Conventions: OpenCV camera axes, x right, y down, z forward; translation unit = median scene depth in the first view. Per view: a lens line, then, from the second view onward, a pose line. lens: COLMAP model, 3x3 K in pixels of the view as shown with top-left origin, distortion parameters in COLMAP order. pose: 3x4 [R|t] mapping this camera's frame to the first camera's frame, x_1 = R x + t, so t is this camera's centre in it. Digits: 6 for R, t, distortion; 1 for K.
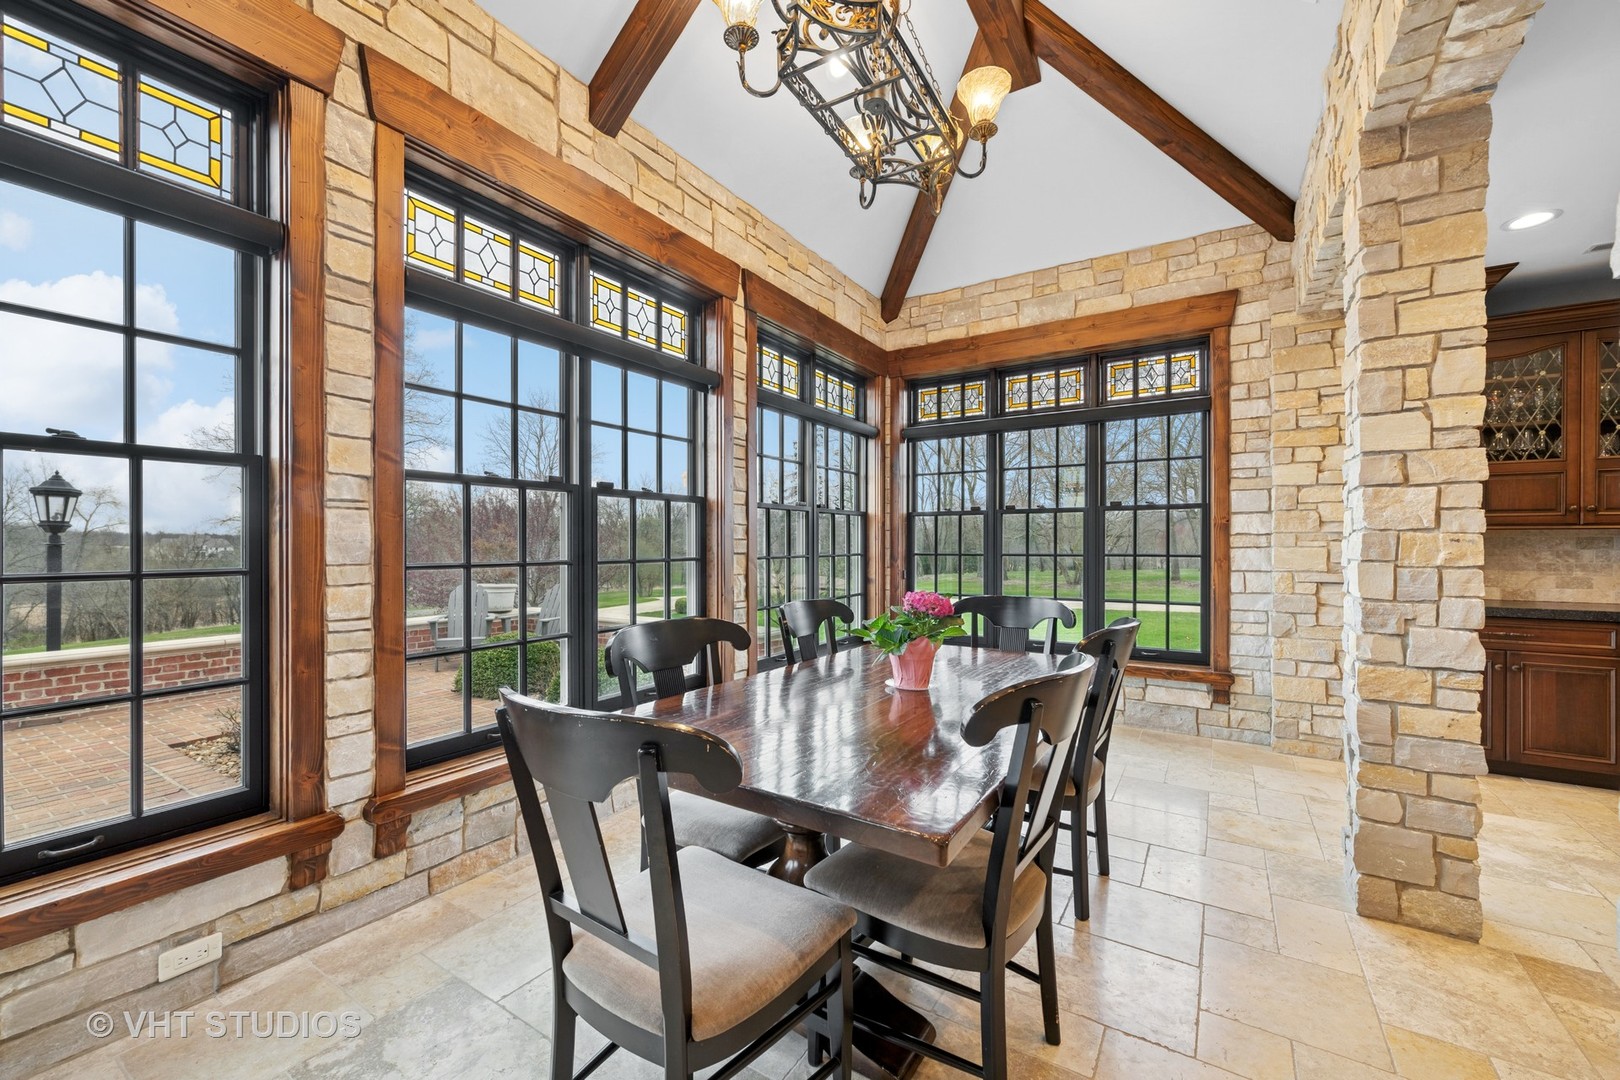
lens RADIAL K [[637.9, 0, 812.3], [0, 637.9, 543.7], [0, 0, 1]] dist [0.000693, 0.000080]
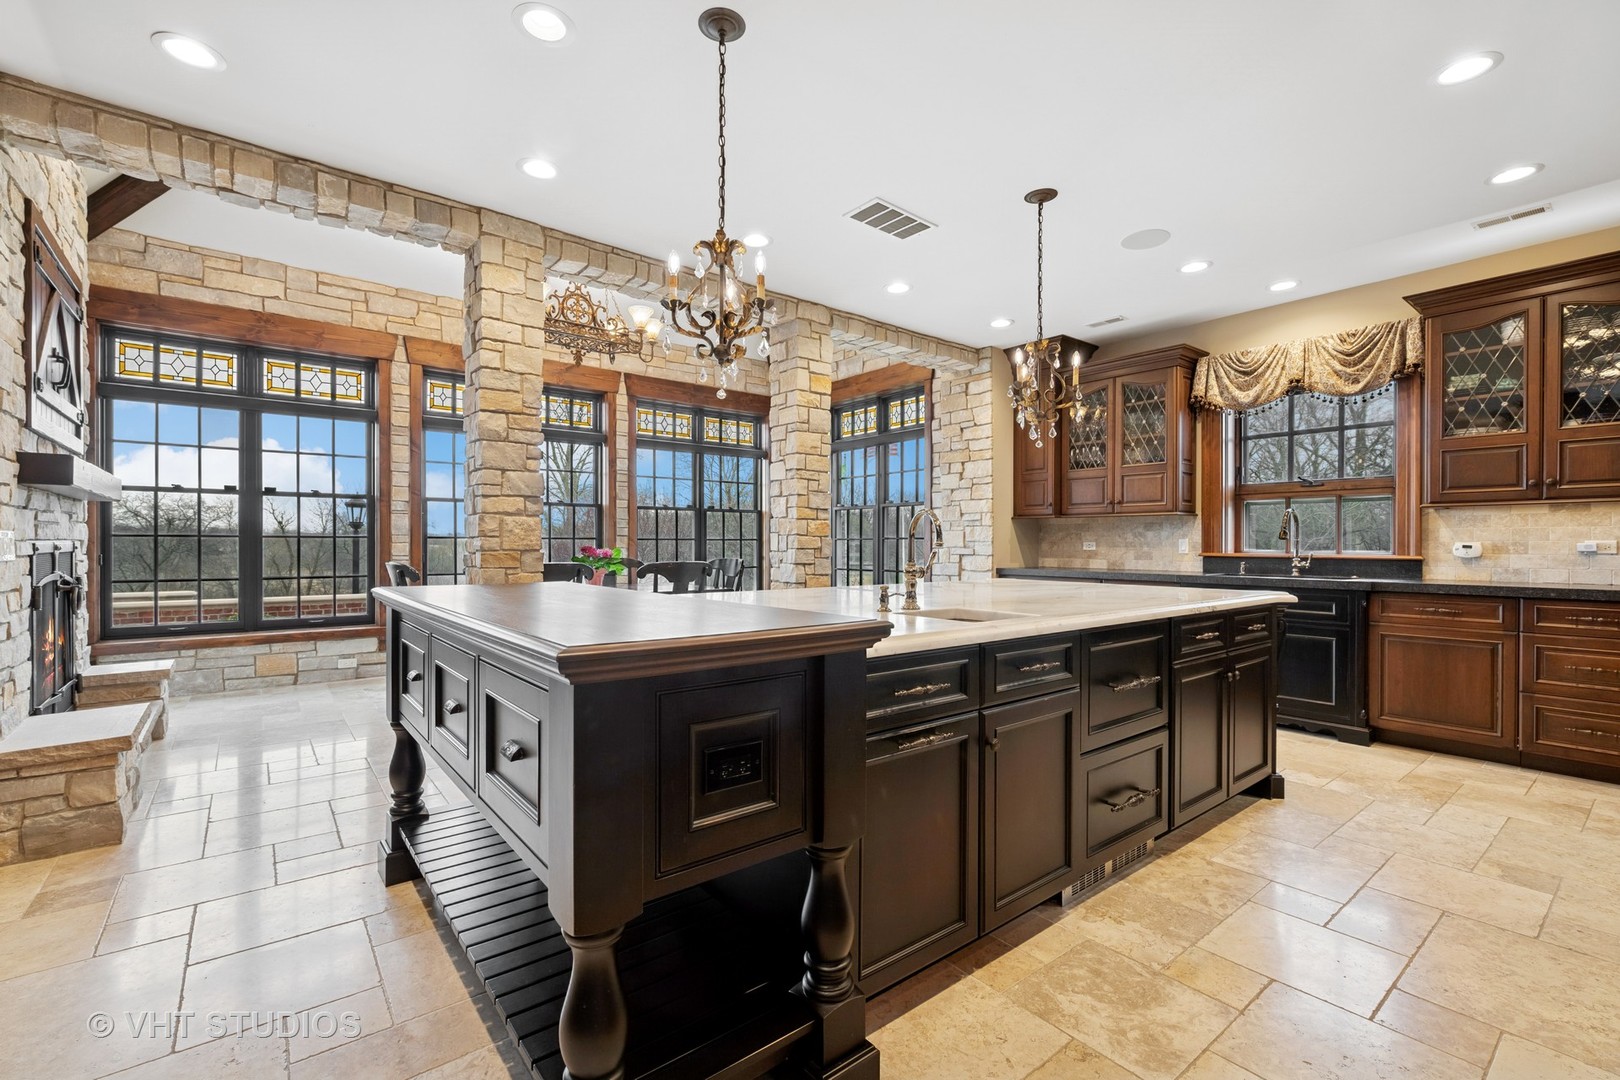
lens RADIAL K [[724.5, 0, 808.2], [0, 724.5, 542.6], [0, 0, 1]] dist [0.017134, 0.000045]
pose [[0.944562, 0.002043, -0.328327, 1.820591], [-0.001488, 0.999997, 0.001940, 0.055339], [0.328330, -0.001344, 0.944562, -1.266997]]
